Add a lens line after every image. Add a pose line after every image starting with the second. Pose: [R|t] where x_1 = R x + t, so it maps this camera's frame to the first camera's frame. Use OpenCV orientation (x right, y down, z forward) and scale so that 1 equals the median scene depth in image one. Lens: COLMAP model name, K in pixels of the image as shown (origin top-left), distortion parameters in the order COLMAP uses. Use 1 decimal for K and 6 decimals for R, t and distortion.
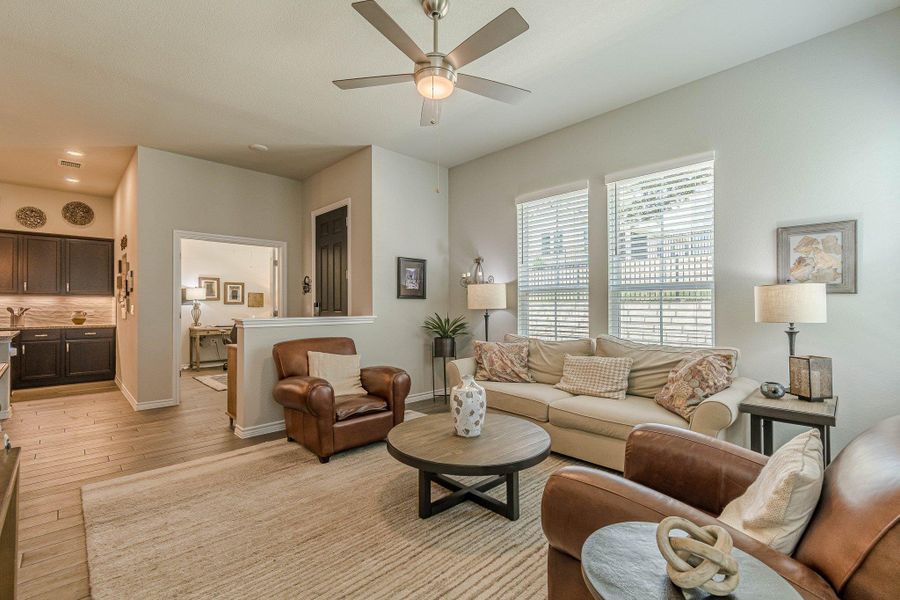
lens RADIAL K [[398.6, 0, 426.6], [0, 398.6, 302.4], [0, 0, 1]] dist [0.003411, -0.003463]
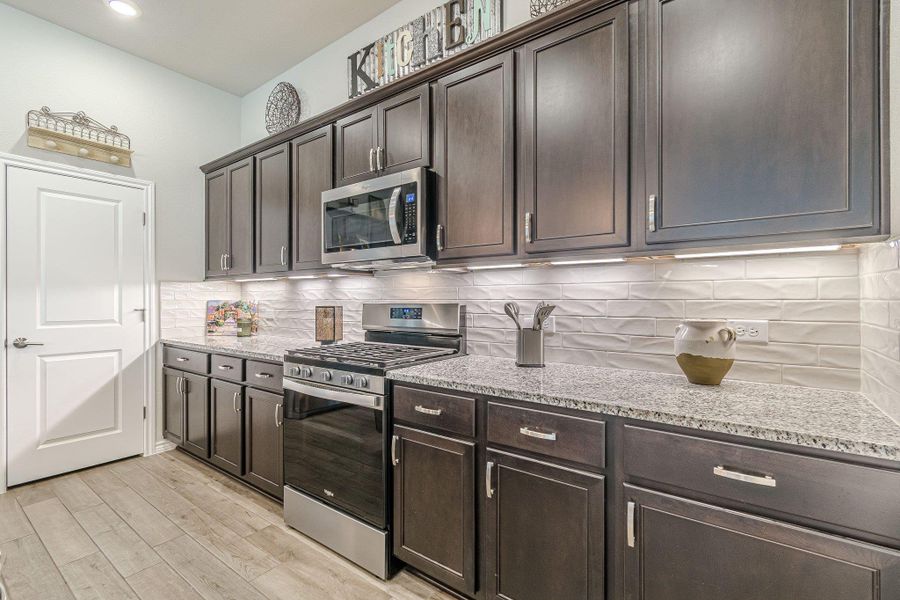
lens RADIAL K [[398.6, 0, 480.1], [0, 398.6, 301.7], [0, 0, 1]] dist [0.003411, -0.003463]
pose [[0.243847, 0.006492, -0.969792, -0.746128], [0.007009, 0.999940, 0.008456, 0.008872], [0.969788, -0.008859, 0.243787, 0.895841]]
